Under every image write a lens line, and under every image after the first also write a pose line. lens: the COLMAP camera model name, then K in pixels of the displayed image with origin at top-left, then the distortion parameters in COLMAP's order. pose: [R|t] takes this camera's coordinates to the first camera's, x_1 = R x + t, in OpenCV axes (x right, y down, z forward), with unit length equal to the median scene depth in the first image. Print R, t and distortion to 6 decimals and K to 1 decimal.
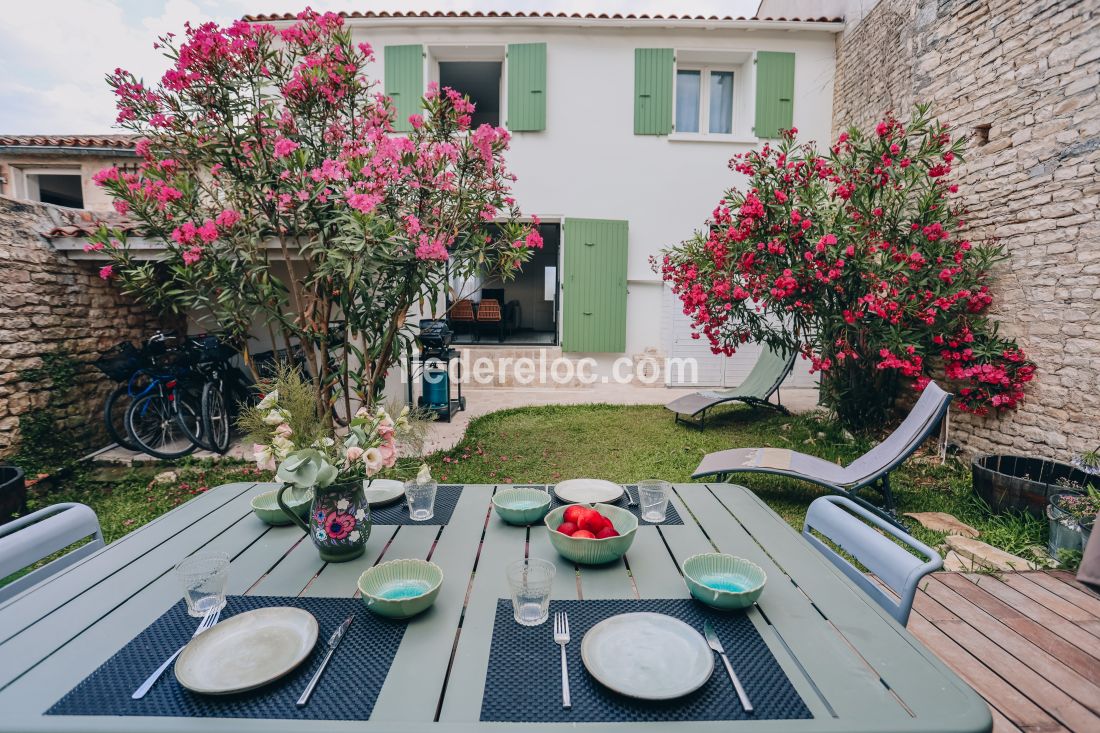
lens RADIAL K [[529.1, 0, 542.9], [0, 529.1, 362.6], [0, 0, 1]] dist [-0.068315, 0.025991]
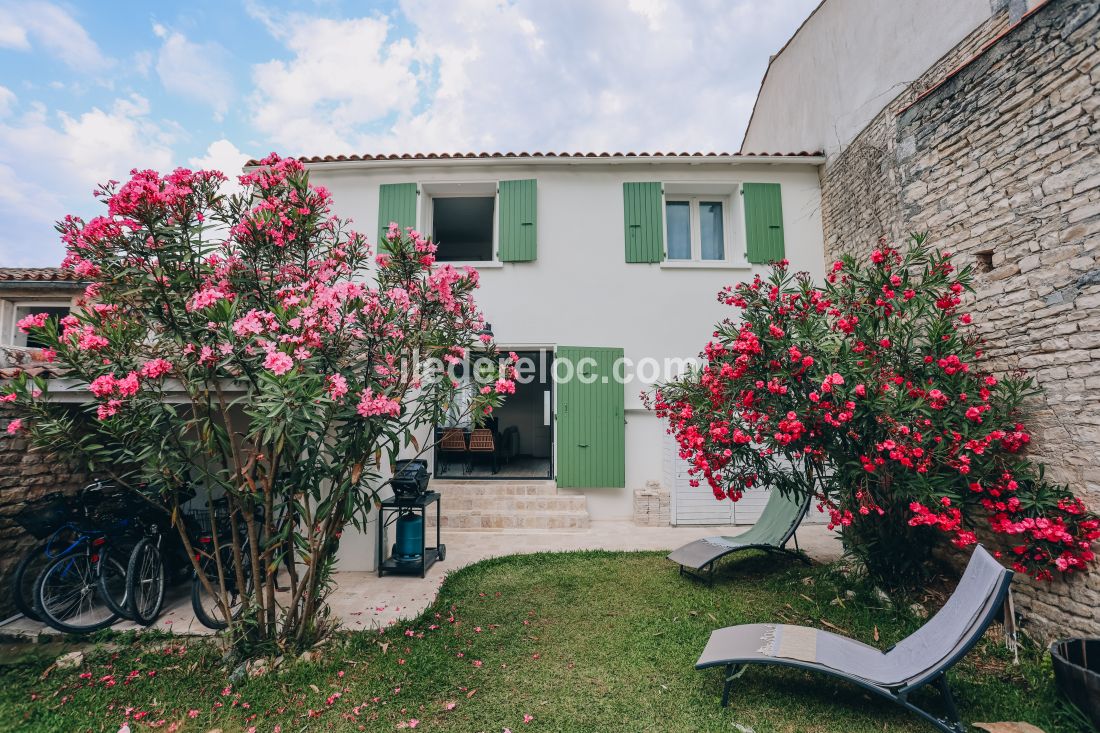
lens RADIAL K [[529.1, 0, 542.9], [0, 529.1, 362.6], [0, 0, 1]] dist [-0.068315, 0.025991]
pose [[0.999798, -0.011074, -0.016794, 0.055175], [0.007228, 0.976840, -0.213850, -0.064674], [0.018773, 0.213685, 0.976722, 0.095308]]
